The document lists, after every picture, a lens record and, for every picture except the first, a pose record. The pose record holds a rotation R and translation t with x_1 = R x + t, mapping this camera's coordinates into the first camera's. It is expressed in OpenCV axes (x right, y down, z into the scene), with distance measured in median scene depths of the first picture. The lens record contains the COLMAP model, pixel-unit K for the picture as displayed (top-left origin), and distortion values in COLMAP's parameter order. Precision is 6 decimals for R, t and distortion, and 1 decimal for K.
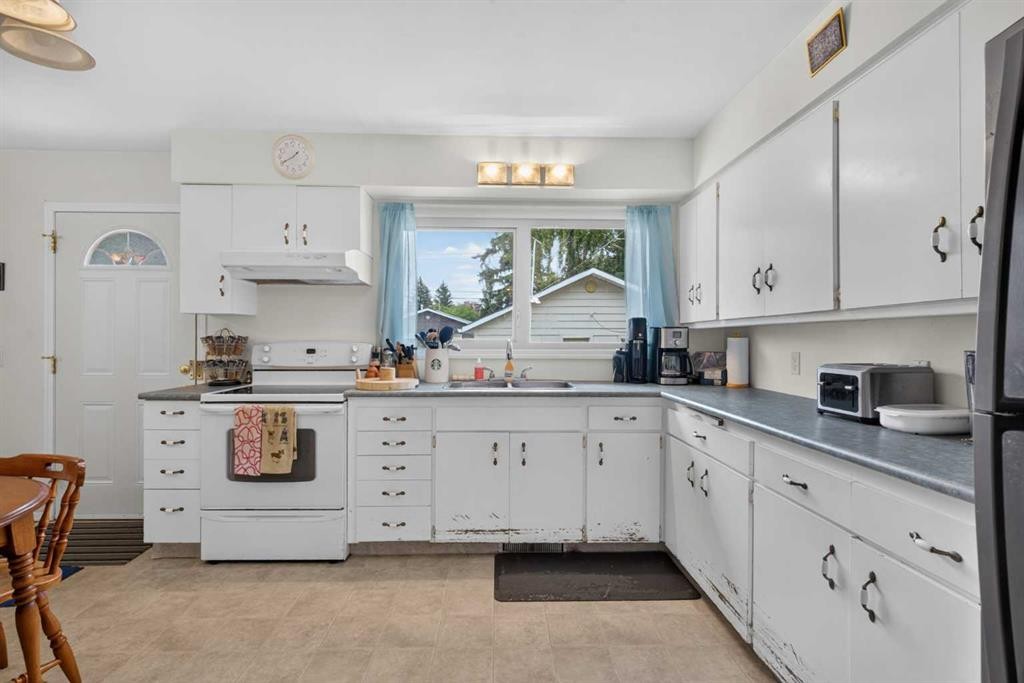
lens RADIAL K [[501.6, 0, 512.2], [0, 501.6, 336.4], [0, 0, 1]] dist [-0.001678, 0.002187]
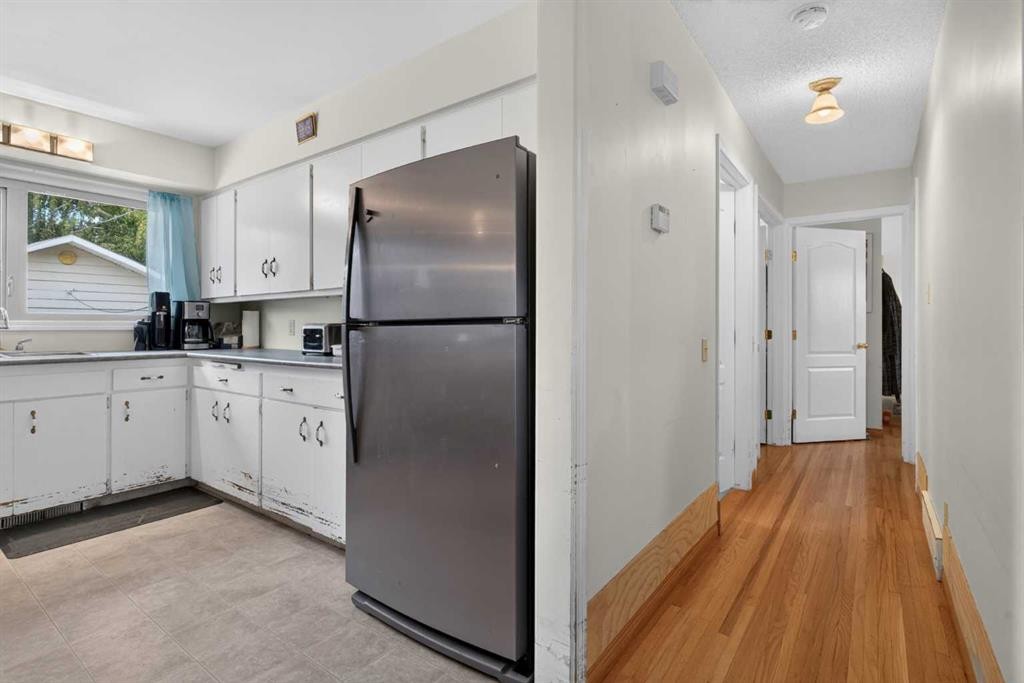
lens RADIAL K [[501.6, 0, 497.9], [0, 501.6, 325.4], [0, 0, 1]] dist [-0.001678, 0.002187]
pose [[0.635528, -0.001226, 0.772077, -0.159821], [-0.001782, 0.999994, 0.003055, 0.038045], [-0.772076, -0.003318, 0.635522, -0.347488]]
